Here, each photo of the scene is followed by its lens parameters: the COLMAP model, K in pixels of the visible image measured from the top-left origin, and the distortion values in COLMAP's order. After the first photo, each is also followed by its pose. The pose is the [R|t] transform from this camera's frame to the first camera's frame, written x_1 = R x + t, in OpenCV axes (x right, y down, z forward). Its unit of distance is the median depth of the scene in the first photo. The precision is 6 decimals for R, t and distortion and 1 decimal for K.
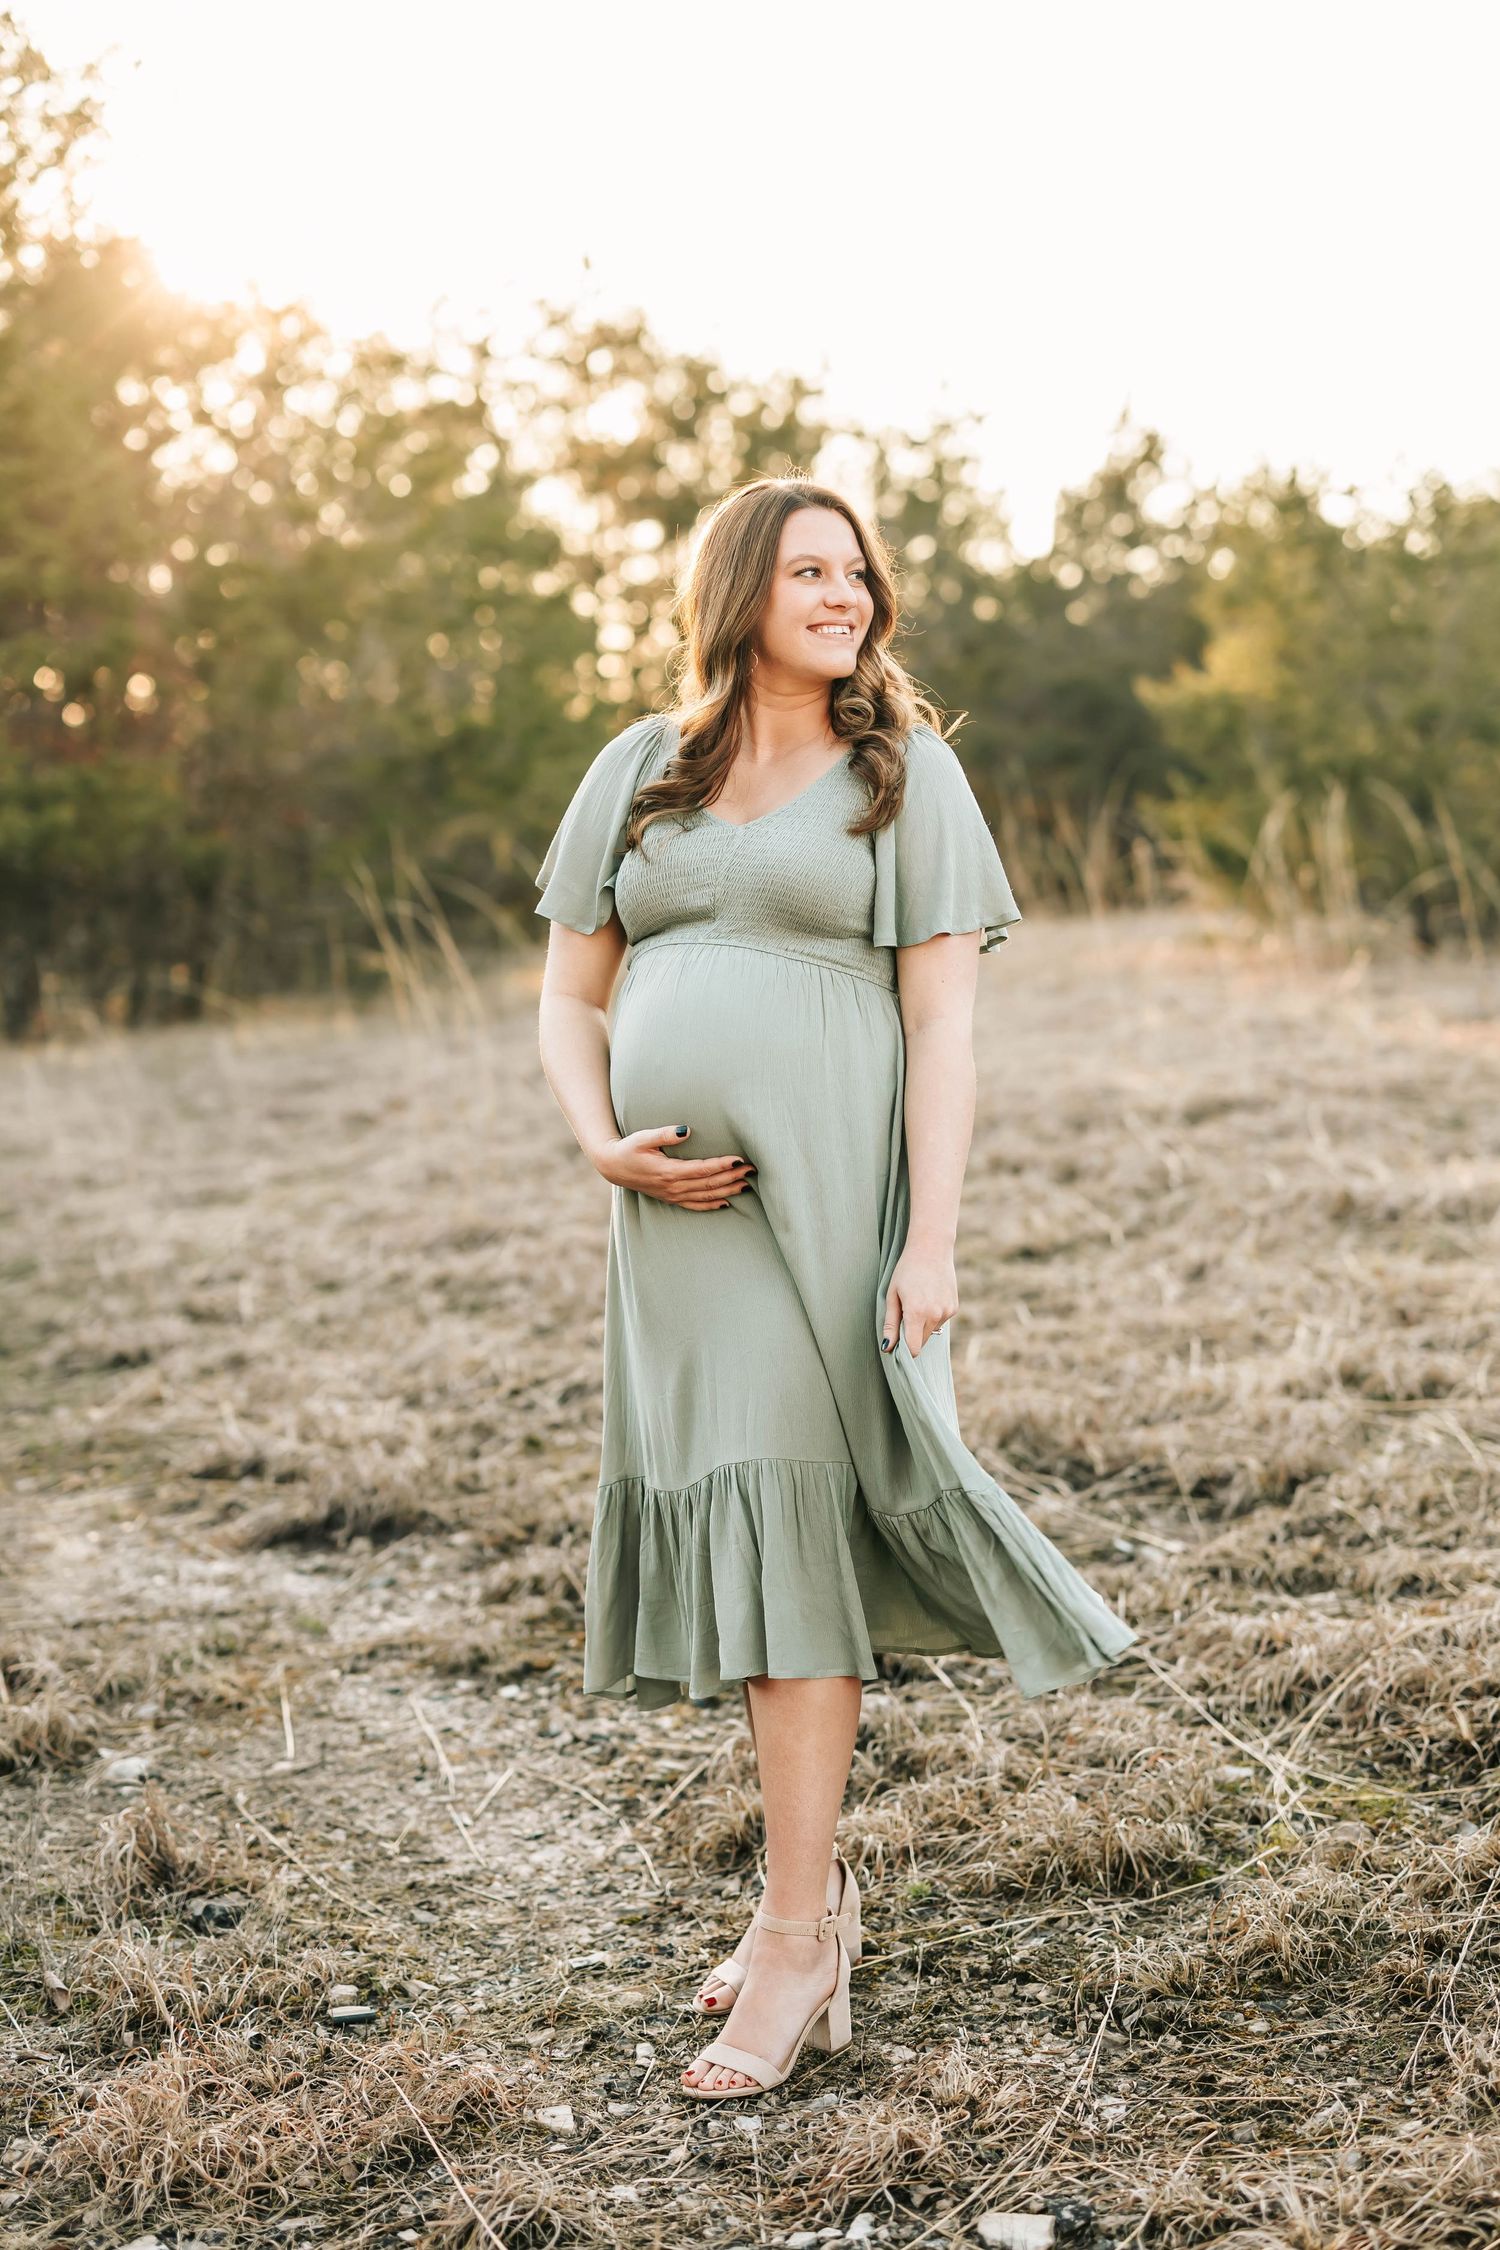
lens RADIAL K [[3221.1, 0, 750.0], [0, 3221.1, 1125.0], [0, 0, 1]] dist [0.006604, 0.006994]
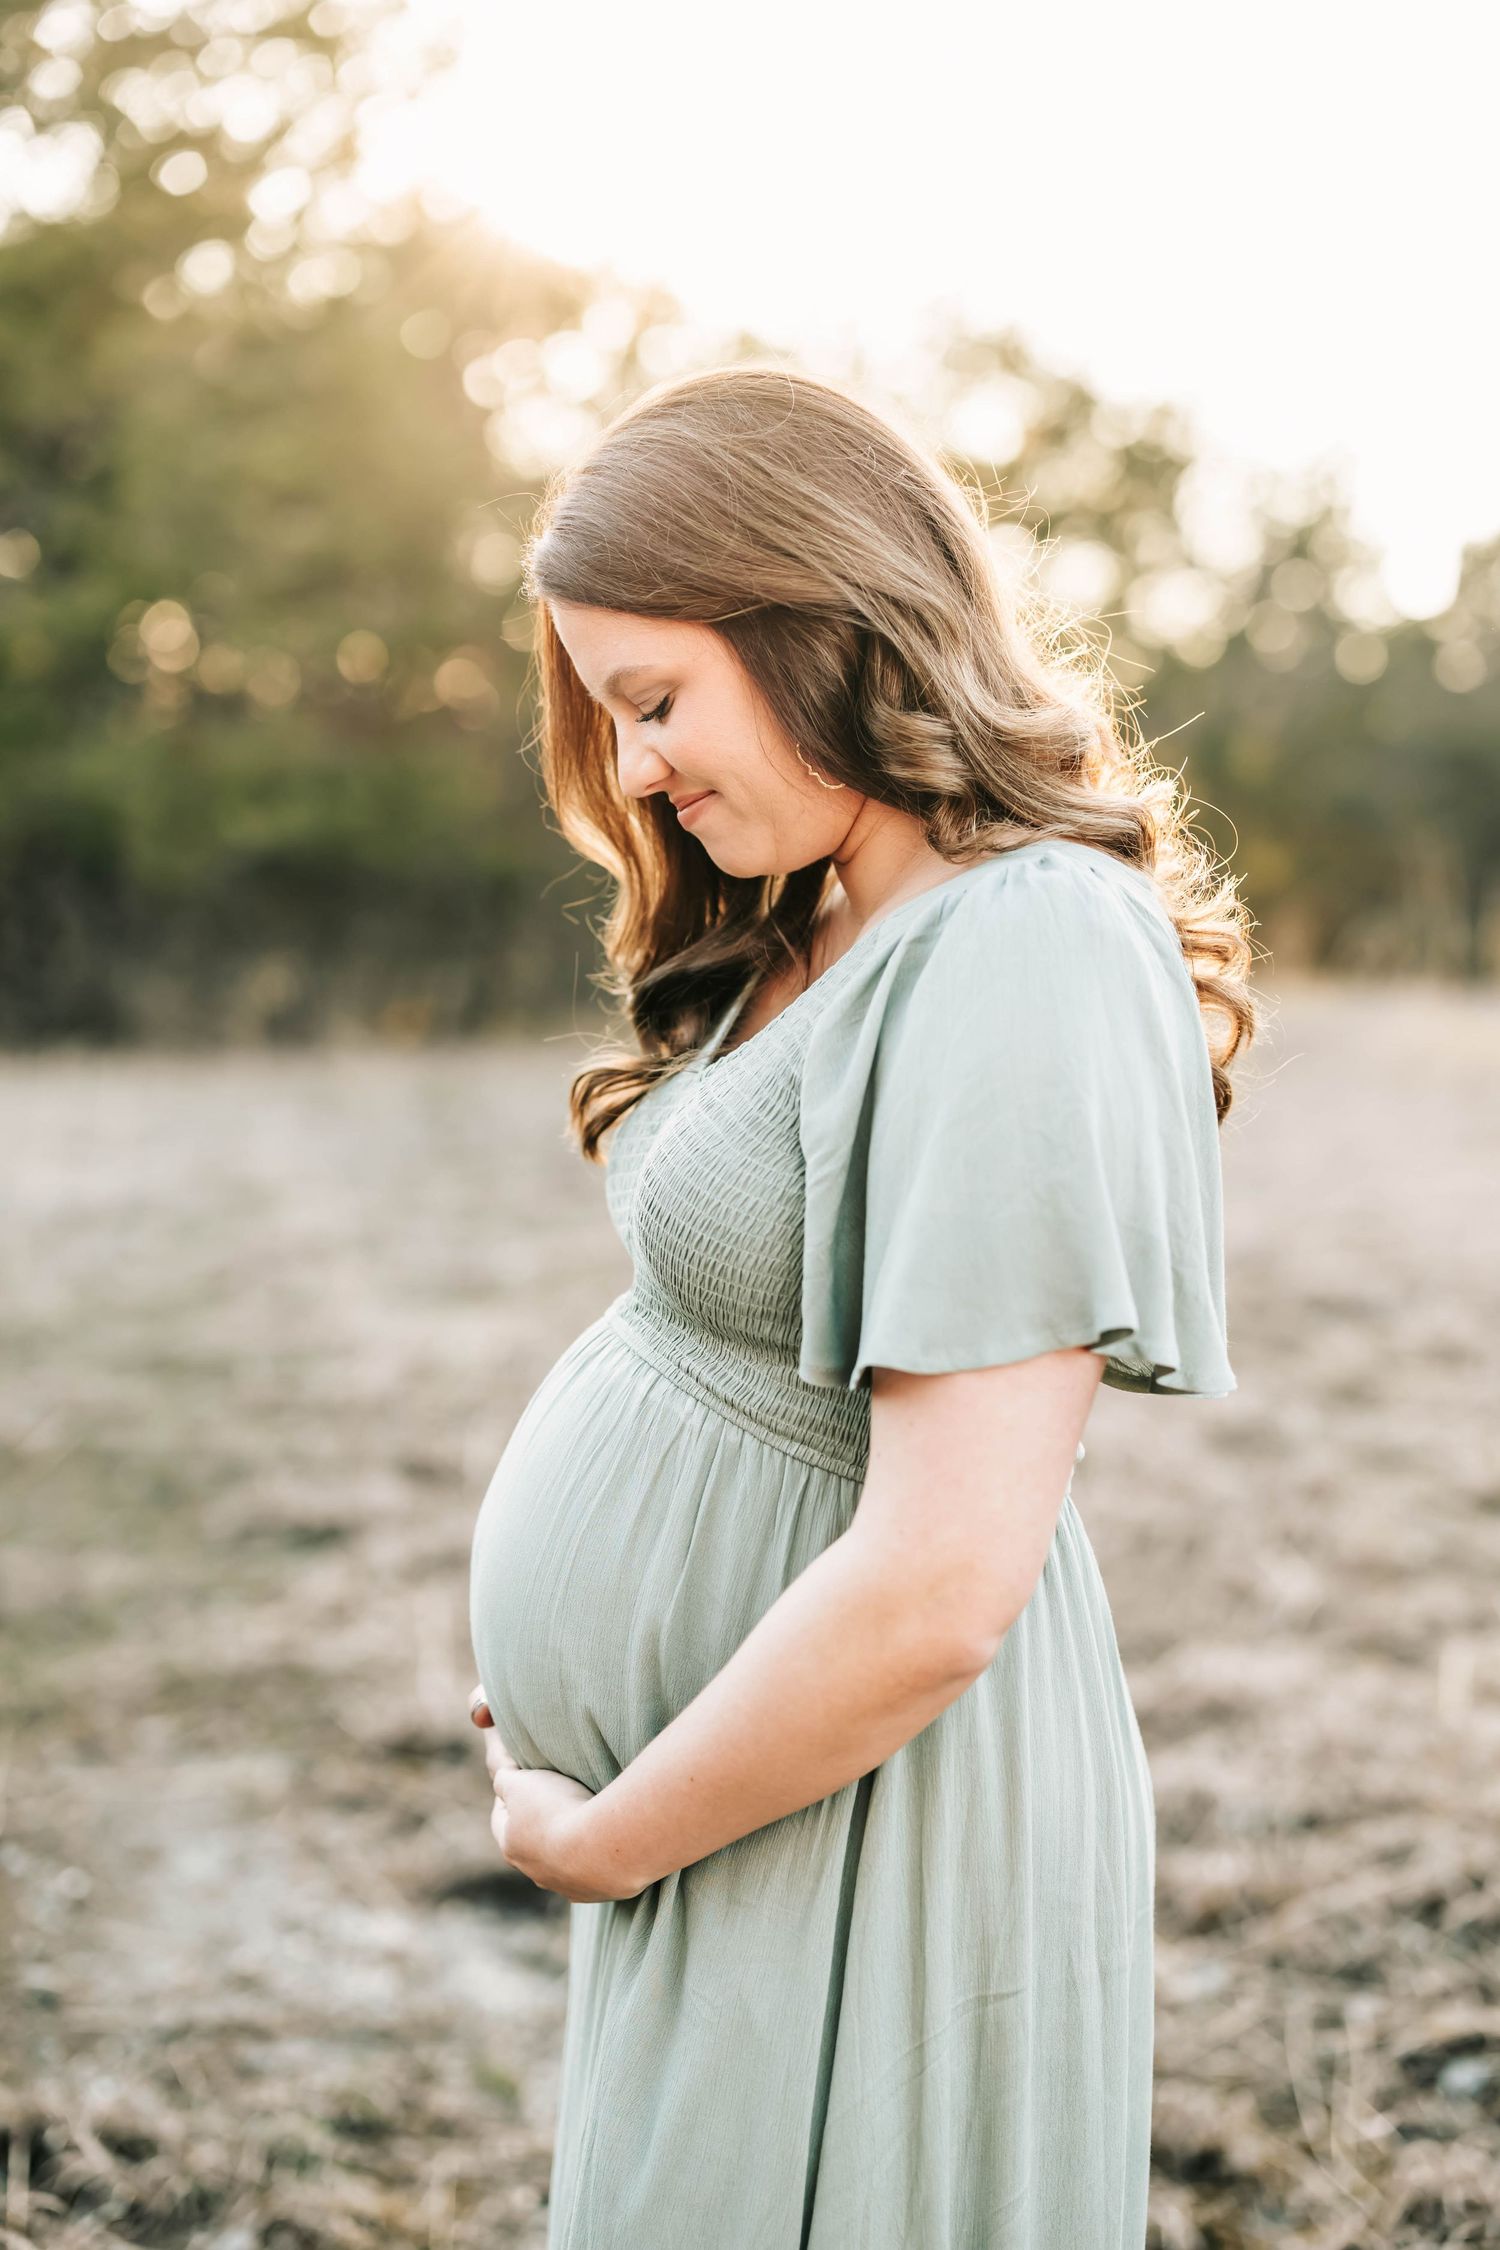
lens RADIAL K [[3221.1, 0, 750.0], [0, 3221.1, 1125.0], [0, 0, 1]] dist [0.006604, 0.006994]
pose [[0.992095, 0.089092, -0.088372, -0.029833], [-0.089702, 0.995964, -0.002940, -0.033008], [0.087753, 0.010844, 0.996083, 0.231289]]
